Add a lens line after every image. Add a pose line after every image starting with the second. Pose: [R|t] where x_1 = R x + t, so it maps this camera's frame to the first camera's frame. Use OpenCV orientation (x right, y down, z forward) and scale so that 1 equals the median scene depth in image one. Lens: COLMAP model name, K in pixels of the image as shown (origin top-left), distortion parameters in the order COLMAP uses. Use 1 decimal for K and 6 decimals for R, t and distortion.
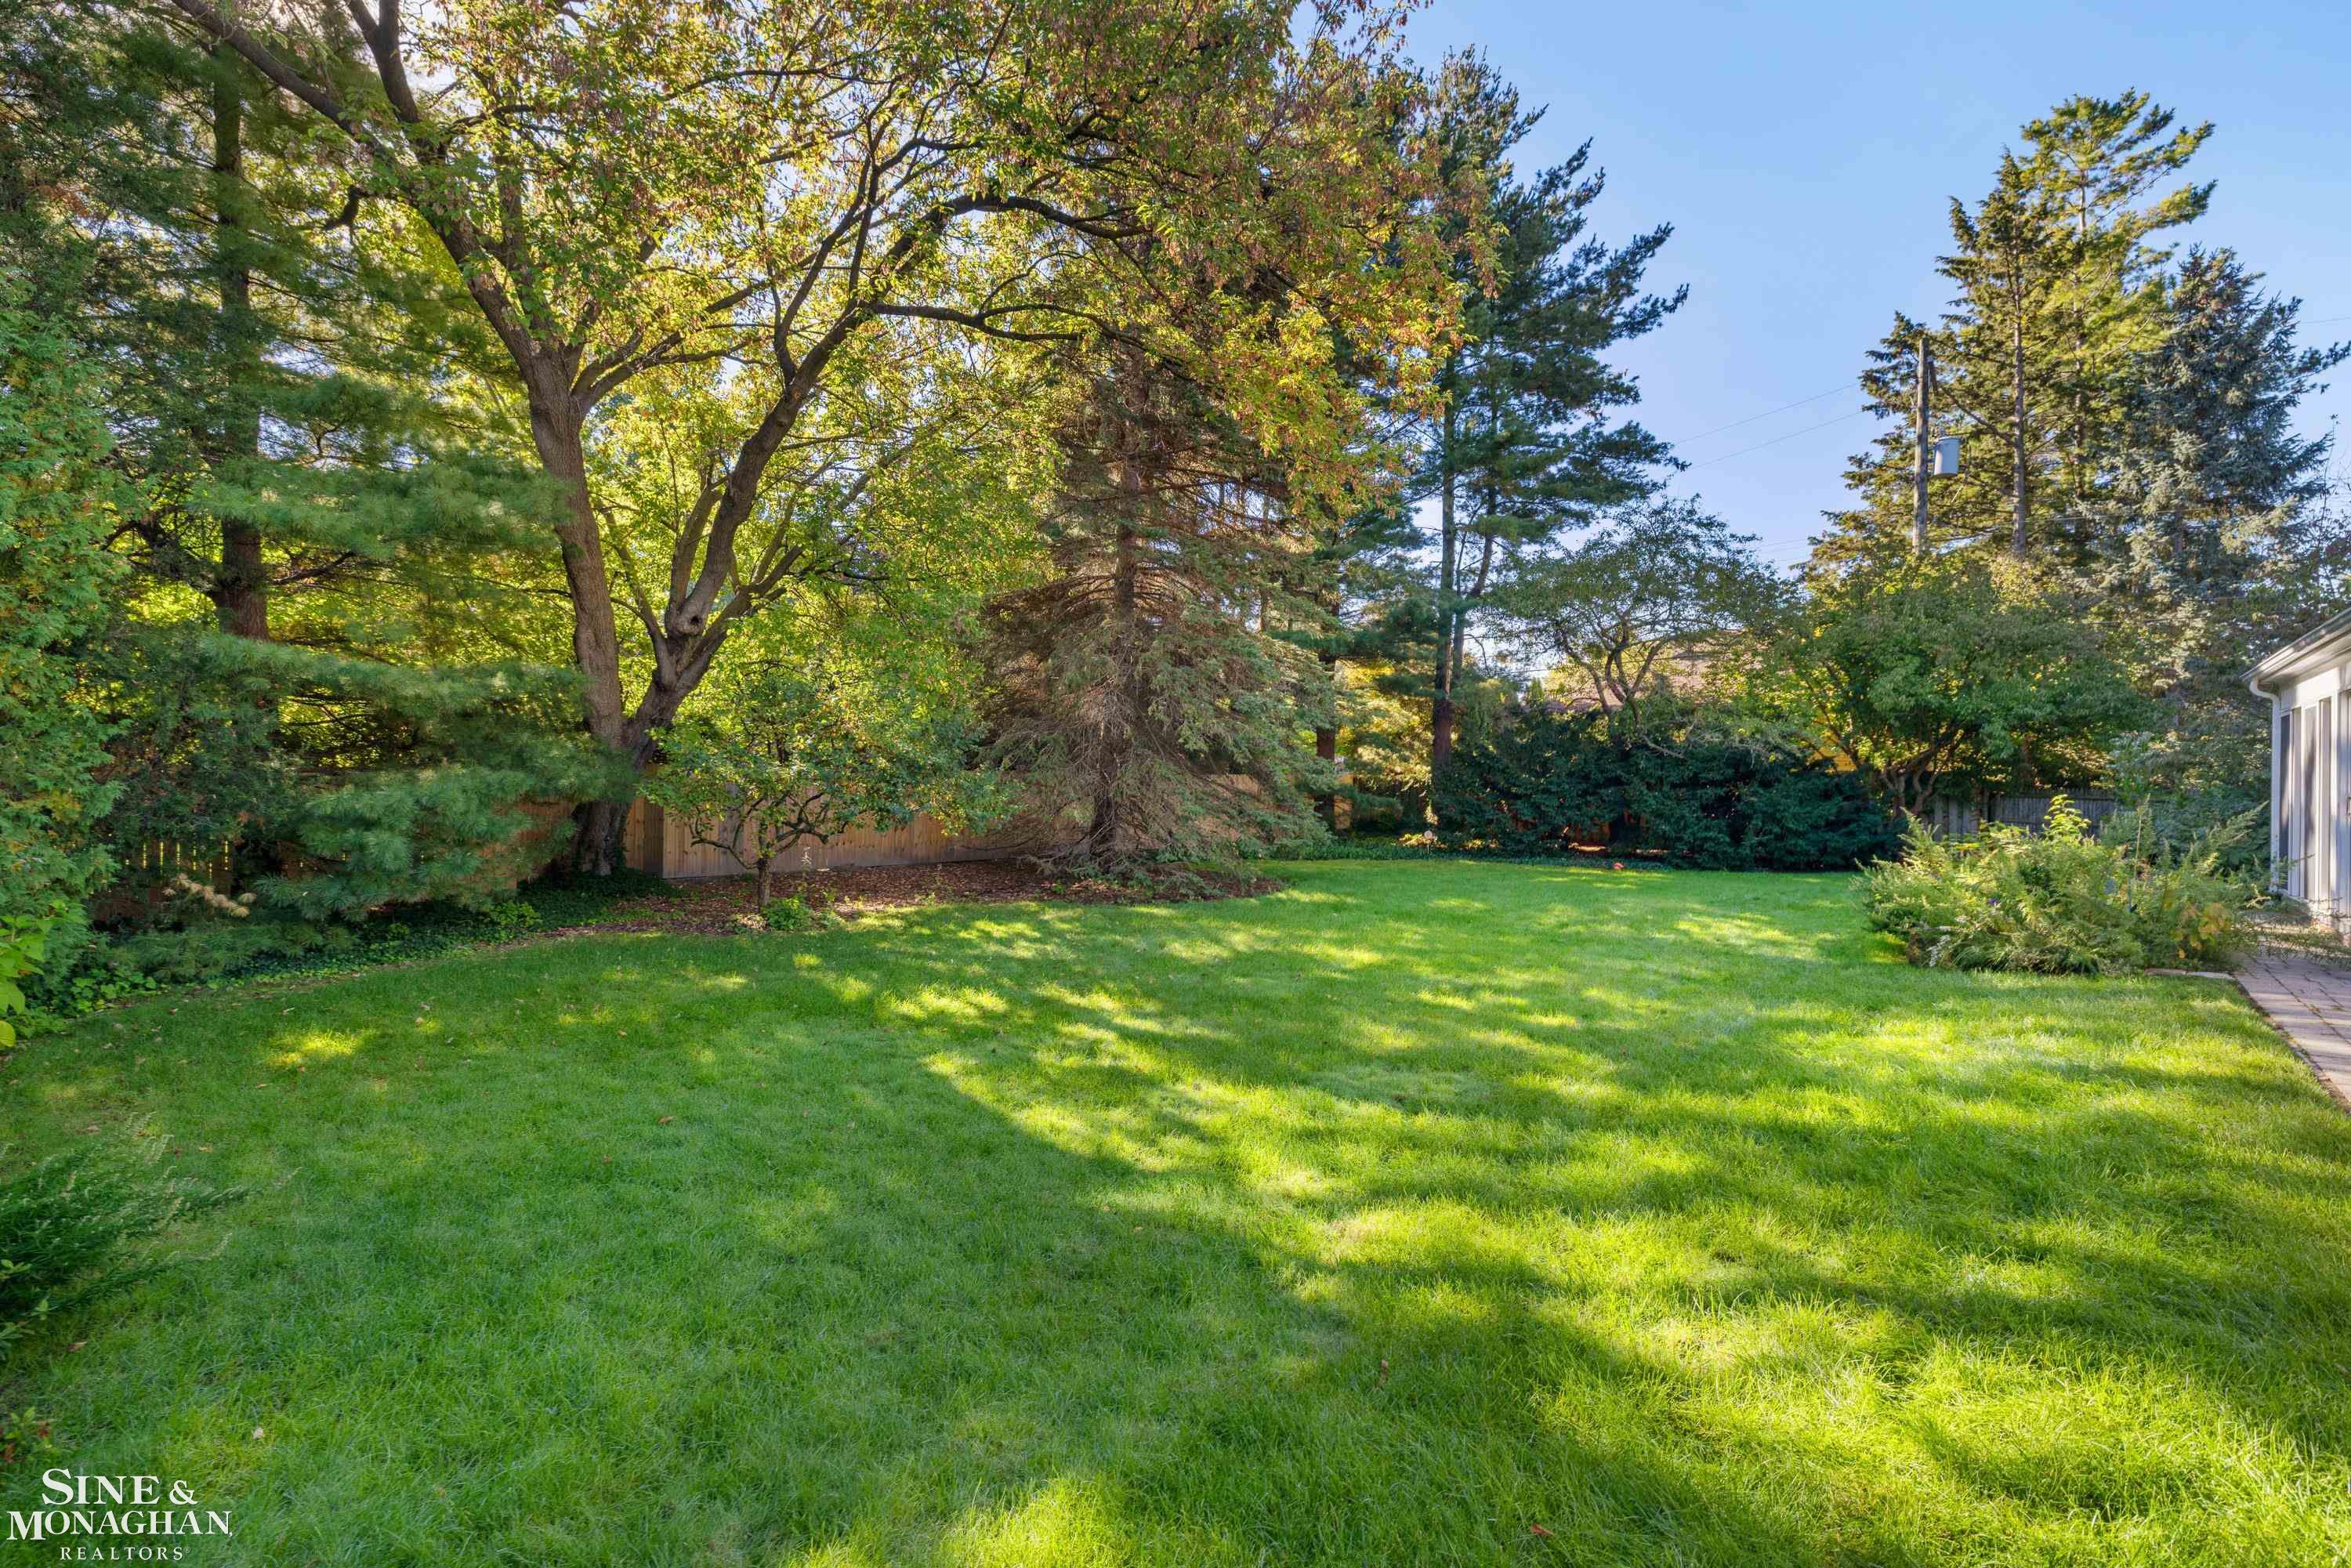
lens RADIAL K [[1034.8, 0, 1181.6], [0, 1034.8, 779.9], [0, 0, 1]] dist [-0.003167, -0.000292]
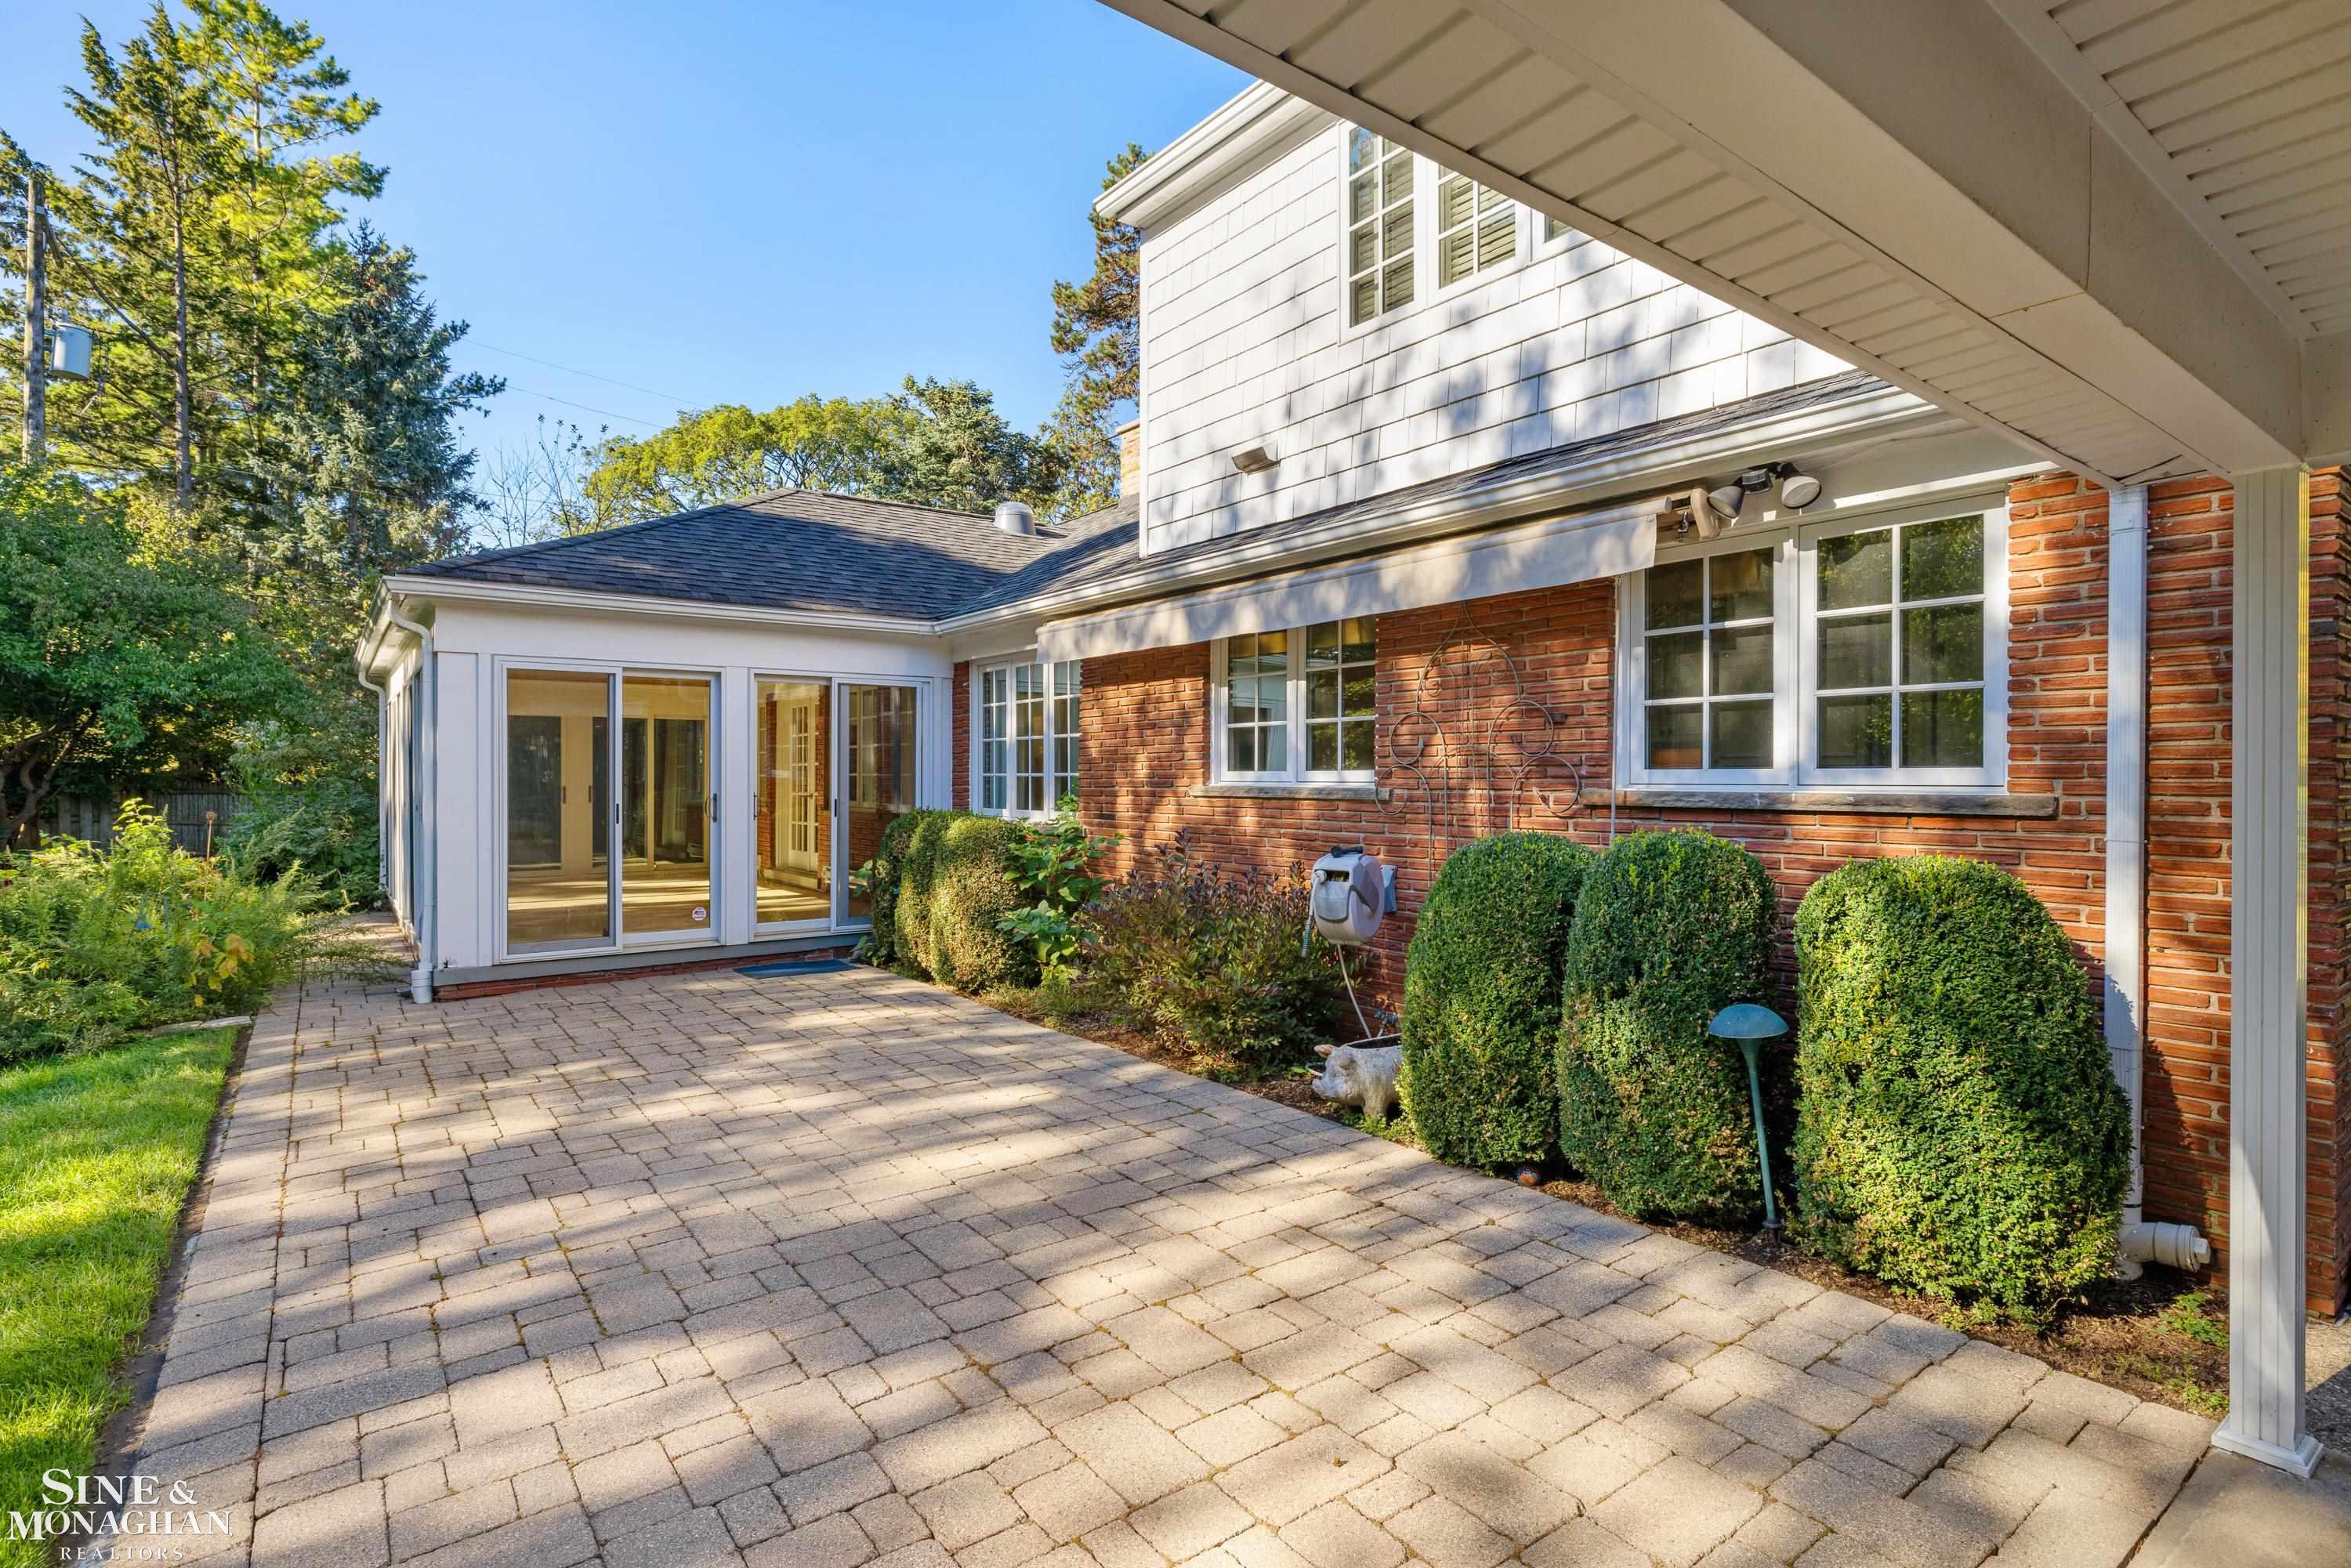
lens RADIAL K [[1142.9, 0, 1174.4], [0, 1142.9, 778.2], [0, 0, 1]] dist [-0.003670, 0.001439]
pose [[0.217888, -0.015716, 0.975847, 0.088733], [0.005117, 0.999875, 0.014961, -0.004842], [-0.975960, 0.001733, 0.217942, 0.019864]]
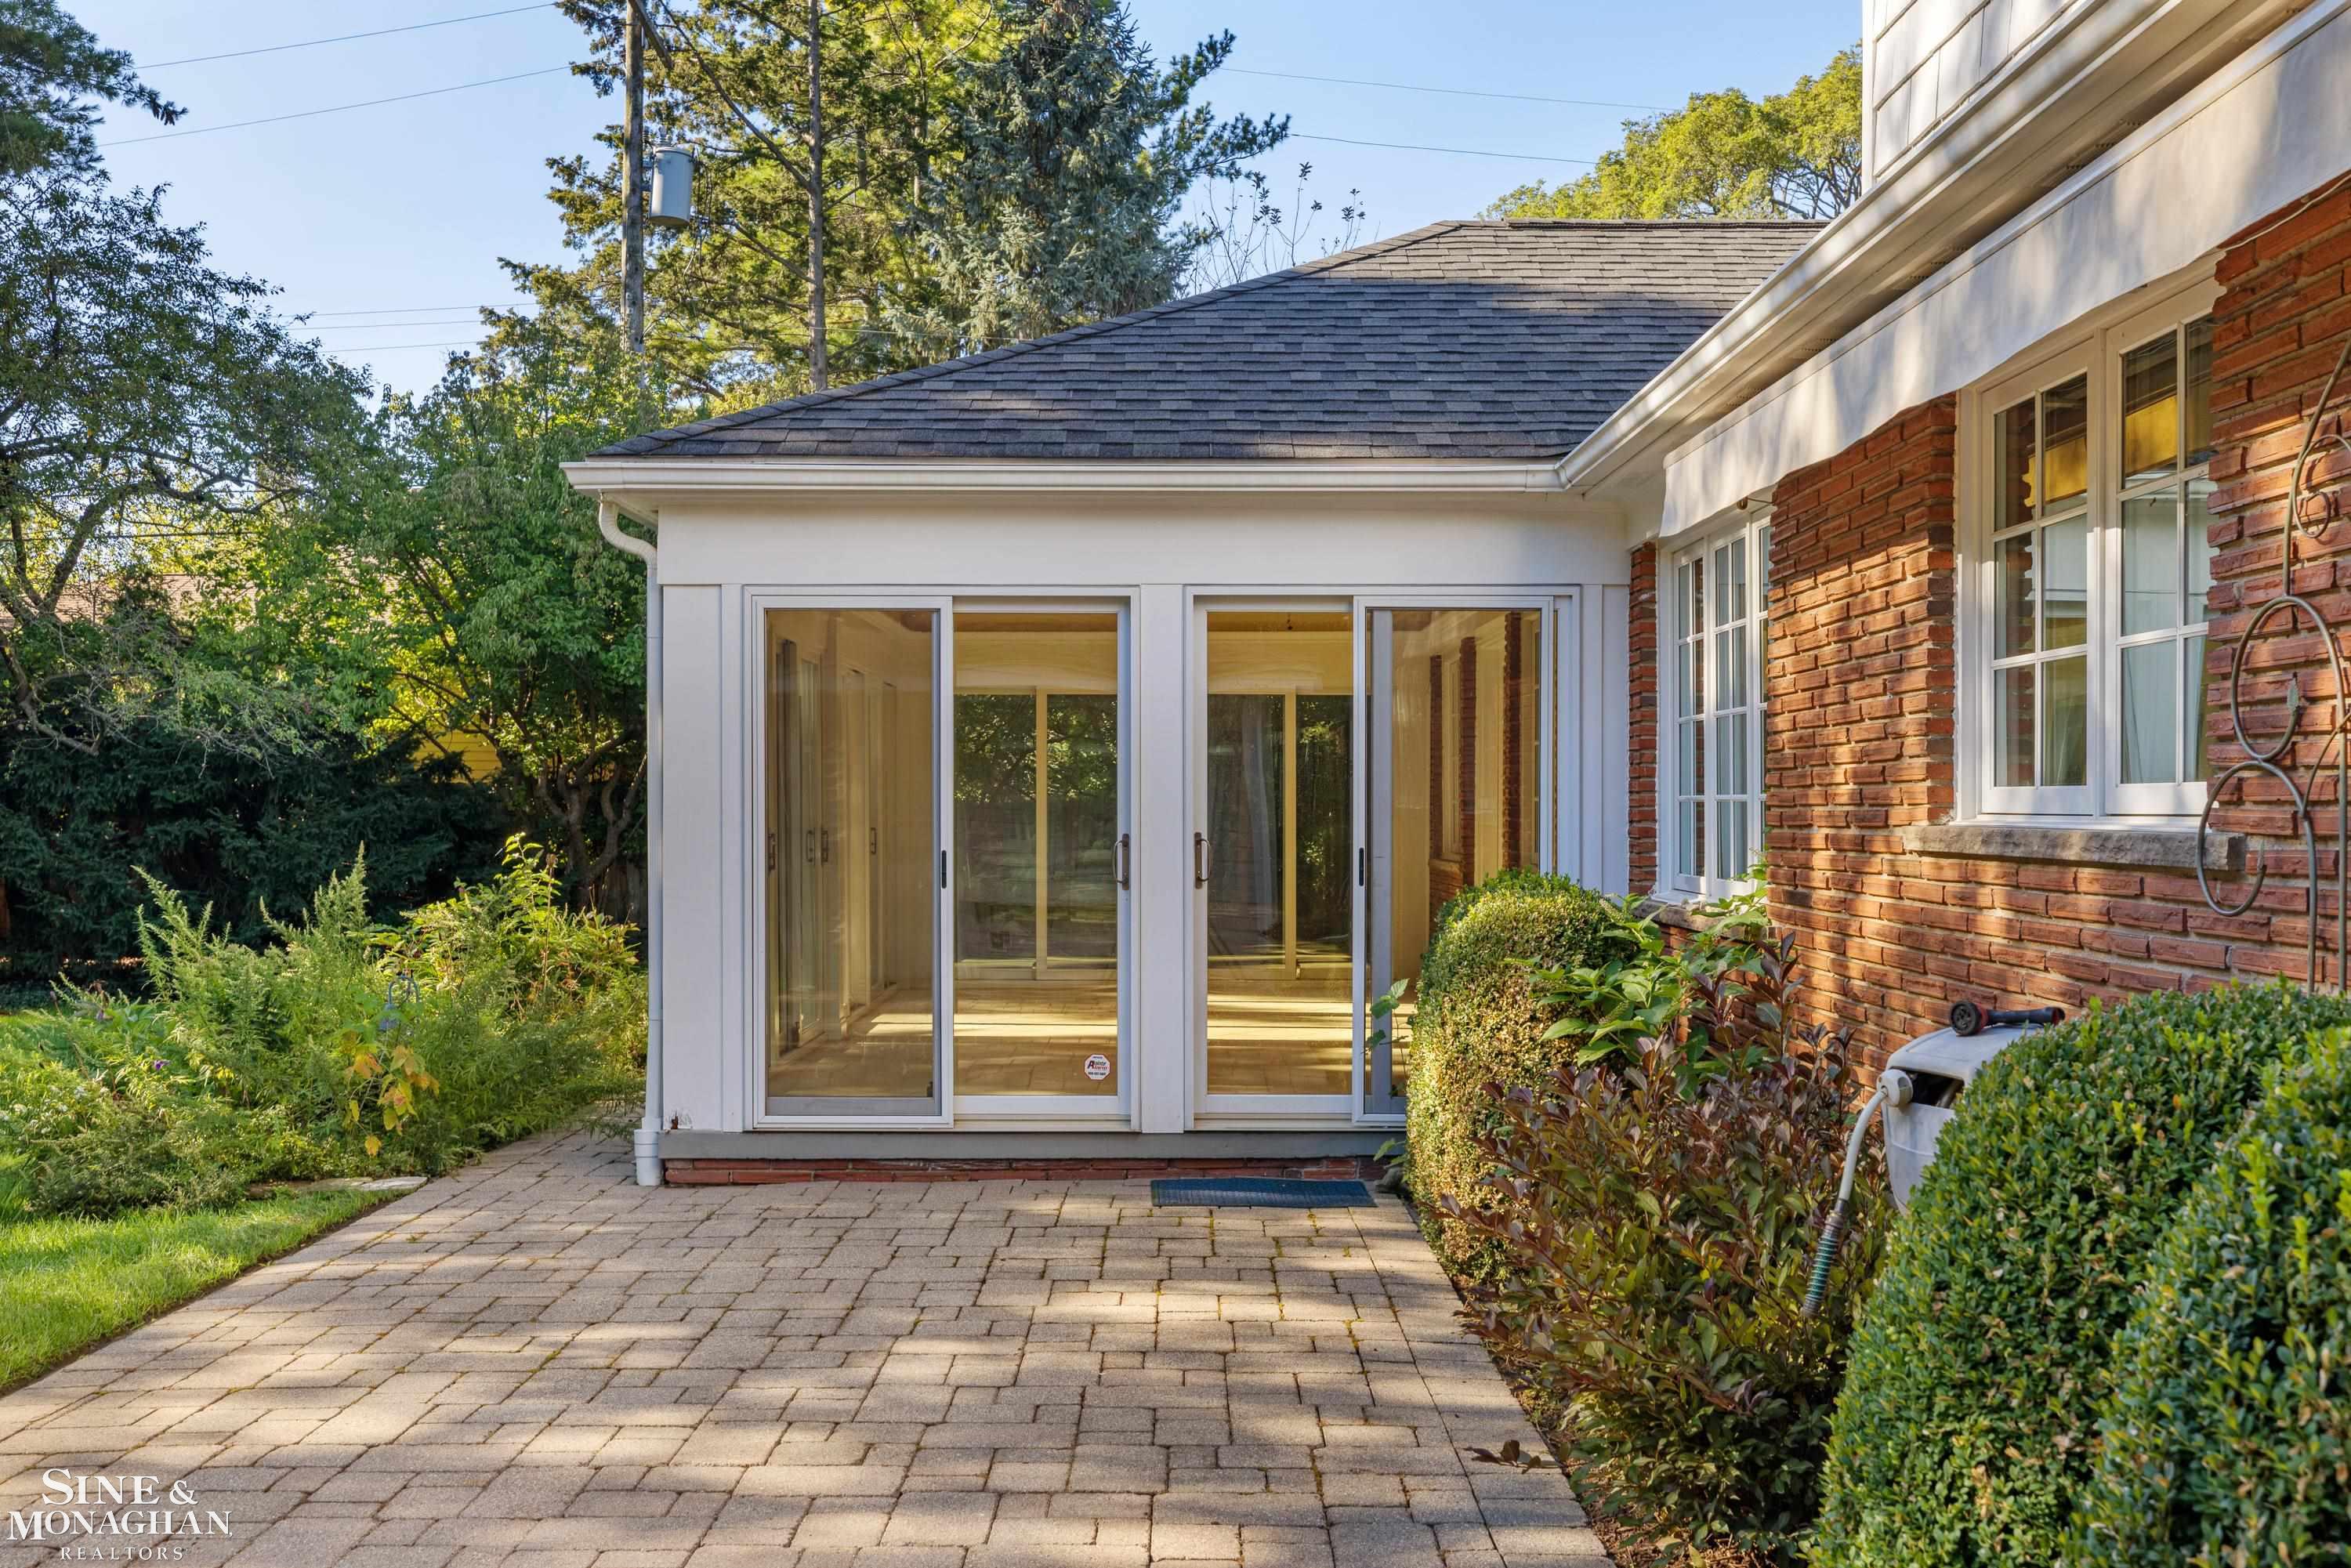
lens RADIAL K [[2259.5, 0, 1178.7], [0, 2259.5, 798.1], [0, 0, 1]] dist [-0.009770, 0.000000]
pose [[0.756571, -0.011244, 0.653815, 0.177070], [0.010177, 0.999934, 0.005420, -0.002950], [-0.653833, 0.002553, 0.756635, -0.042692]]
